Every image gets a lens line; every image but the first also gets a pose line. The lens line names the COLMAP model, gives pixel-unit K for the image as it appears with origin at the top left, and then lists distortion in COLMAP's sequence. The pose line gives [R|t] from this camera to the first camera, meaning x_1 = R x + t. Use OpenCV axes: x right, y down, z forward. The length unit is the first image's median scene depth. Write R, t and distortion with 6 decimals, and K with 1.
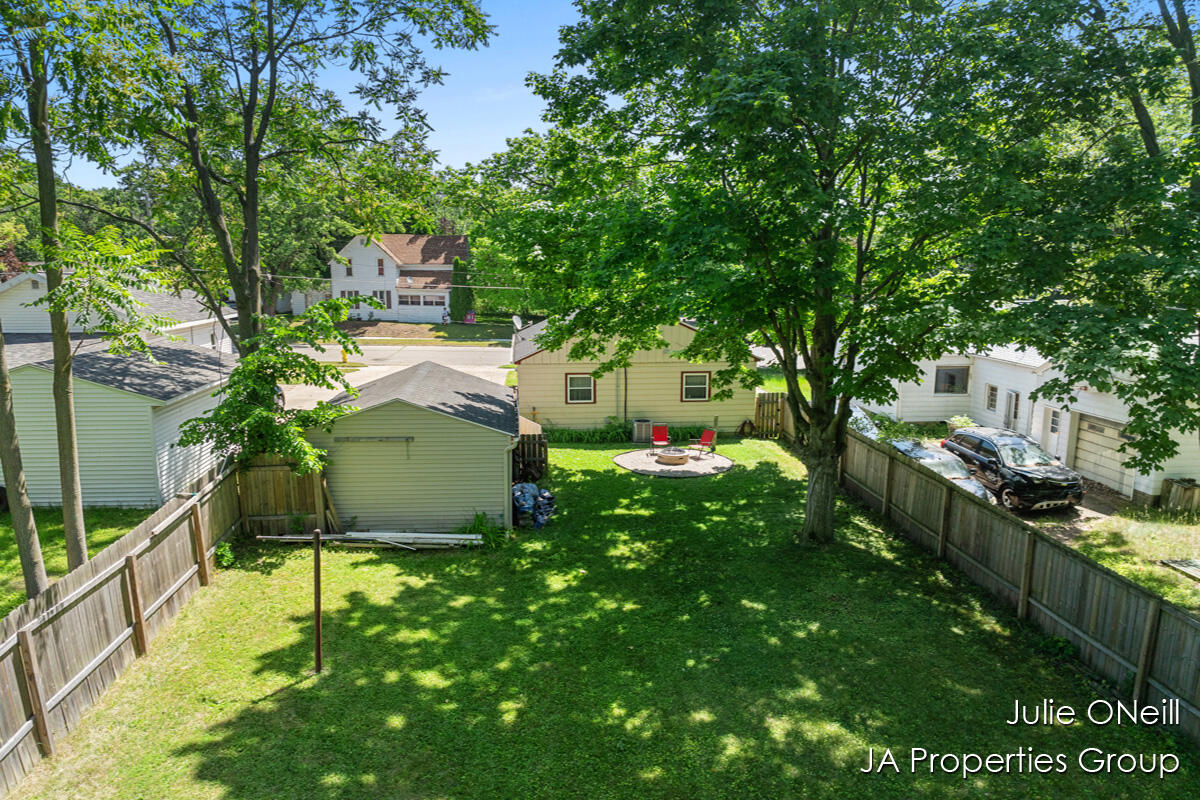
lens RADIAL K [[844.2, 0, 604.5], [0, 844.2, 417.0], [0, 0, 1]] dist [-0.040957, 0.000683]
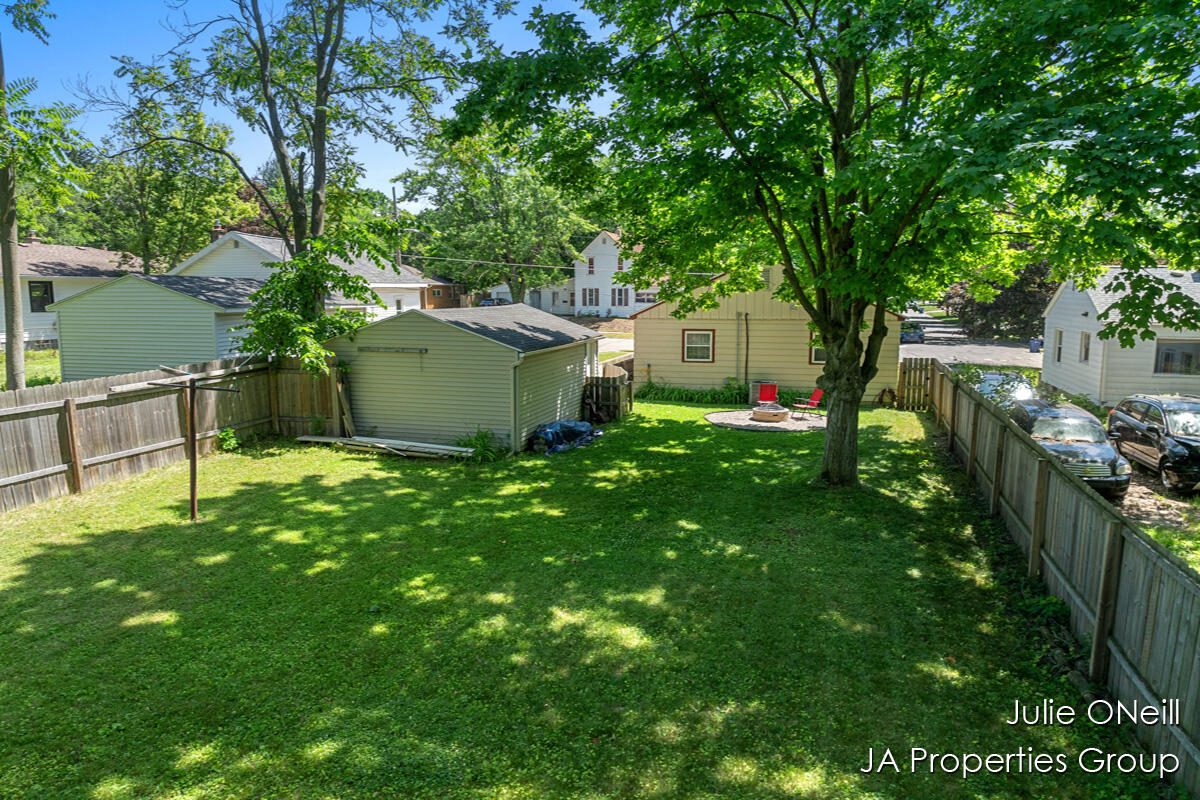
lens RADIAL K [[830.5, 0, 600.9], [0, 830.5, 441.8], [0, 0, 1]] dist [-0.026924, 0.000020]
pose [[0.934771, 0.058792, -0.350352, 0.319977], [-0.058559, 0.998220, 0.011267, 0.109977], [0.350391, 0.009984, 0.936550, 0.136031]]
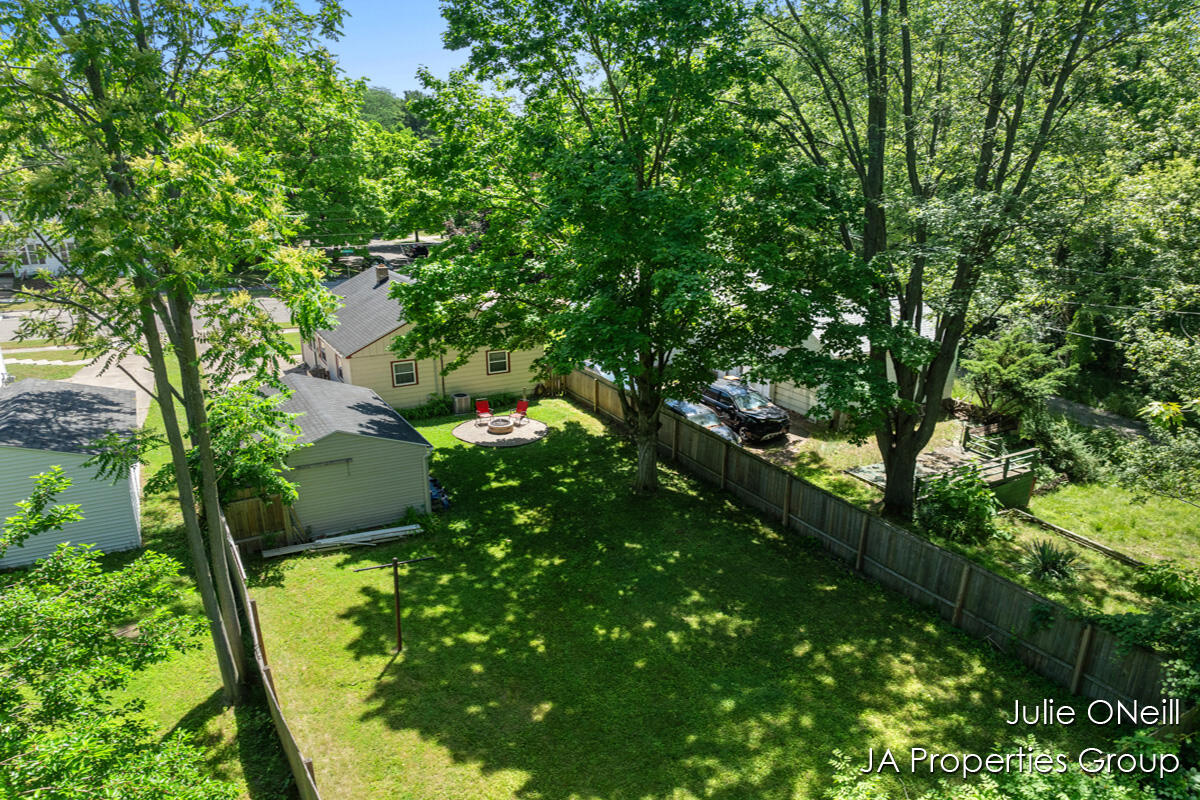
lens RADIAL K [[844.2, 0, 604.5], [0, 844.2, 417.0], [0, 0, 1]] dist [-0.040957, 0.000683]
pose [[0.921223, -0.117049, 0.371009, -0.339015], [0.069818, 0.987924, 0.138318, -0.183368], [-0.382719, -0.101519, 0.918270, -0.296918]]
